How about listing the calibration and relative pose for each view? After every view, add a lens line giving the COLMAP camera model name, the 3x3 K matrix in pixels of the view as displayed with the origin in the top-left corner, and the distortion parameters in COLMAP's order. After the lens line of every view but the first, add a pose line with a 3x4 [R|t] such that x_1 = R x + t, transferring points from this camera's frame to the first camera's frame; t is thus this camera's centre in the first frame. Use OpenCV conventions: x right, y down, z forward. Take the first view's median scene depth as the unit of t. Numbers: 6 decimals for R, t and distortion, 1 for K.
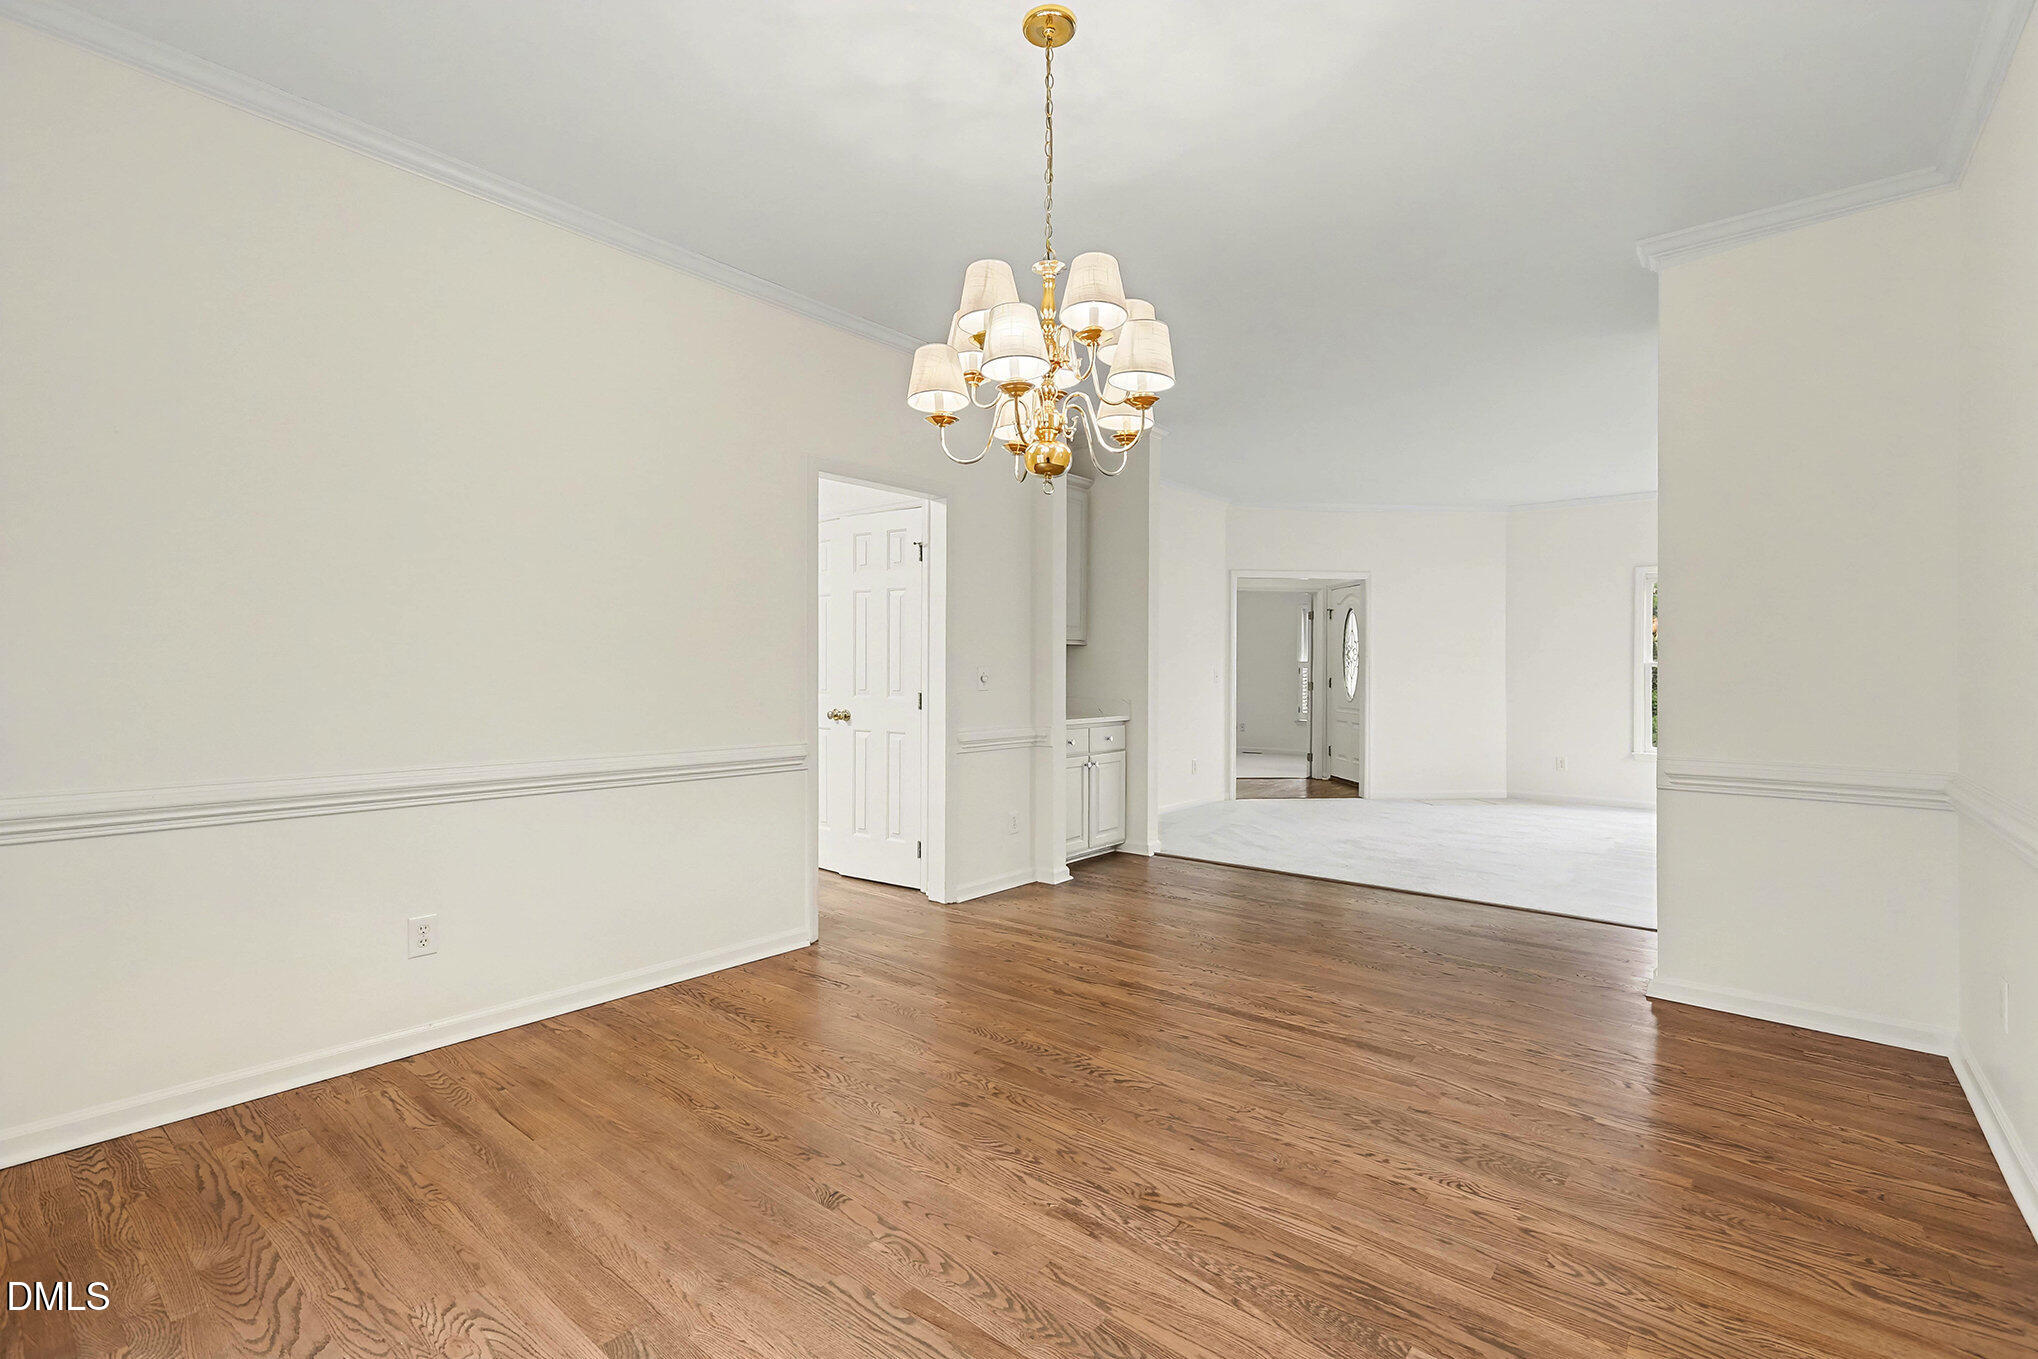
lens RADIAL K [[907.8, 0, 1024.9], [0, 907.8, 669.2], [0, 0, 1]] dist [-0.000446, 0.003222]
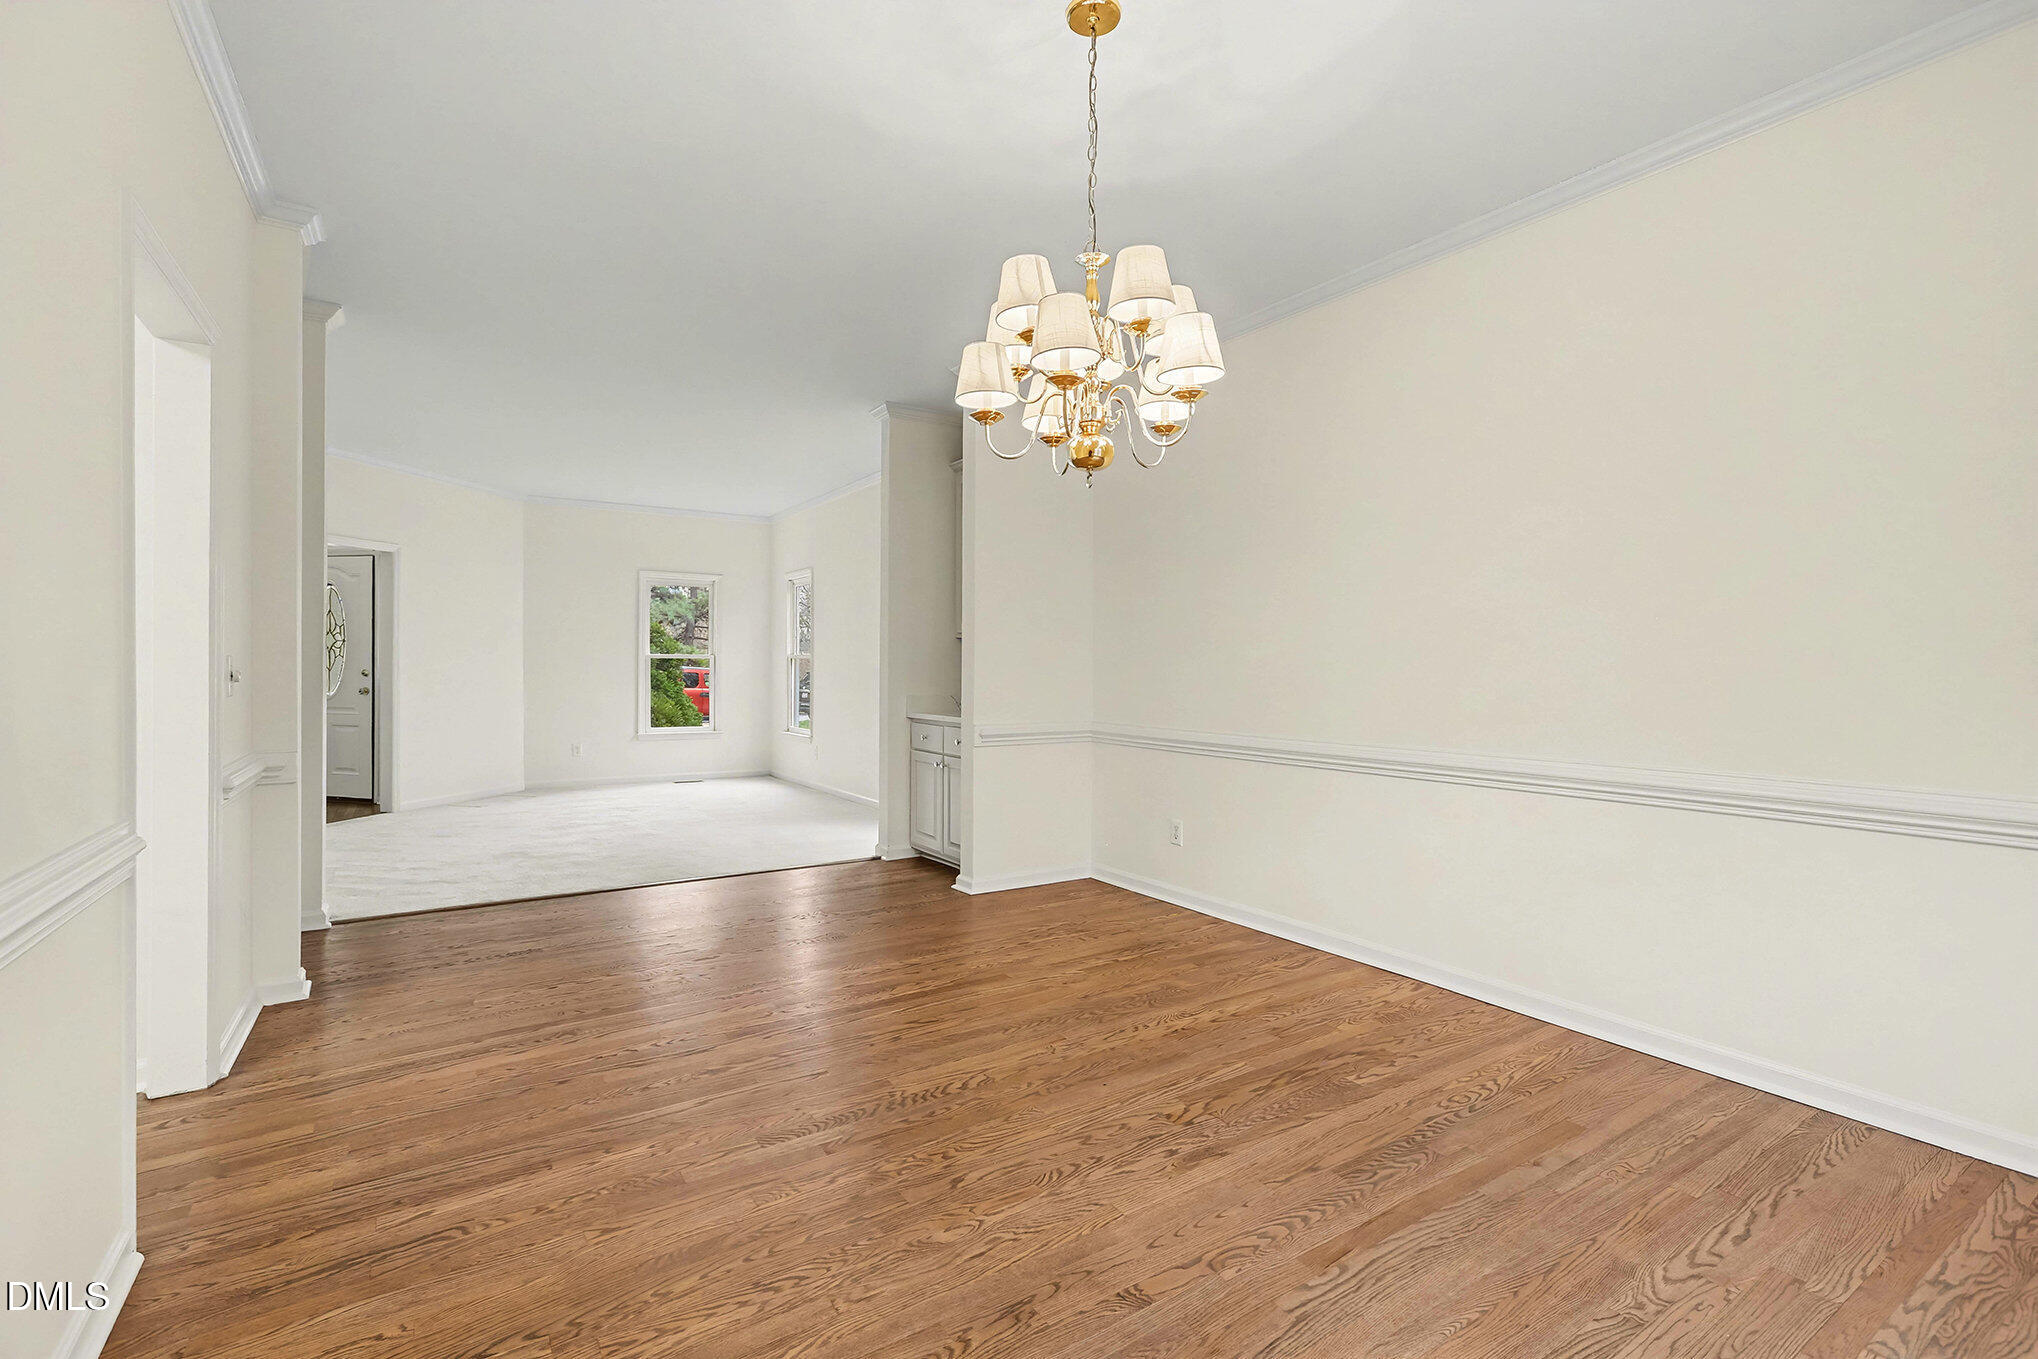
lens RADIAL K [[907.8, 0, 1011.8], [0, 907.8, 674.3], [0, 0, 1]] dist [-0.000446, 0.003222]
pose [[0.305175, -0.010595, 0.952237, -0.679958], [-0.003668, 0.999918, 0.012301, 0.004402], [-0.952289, -0.007247, 0.305111, 0.568920]]
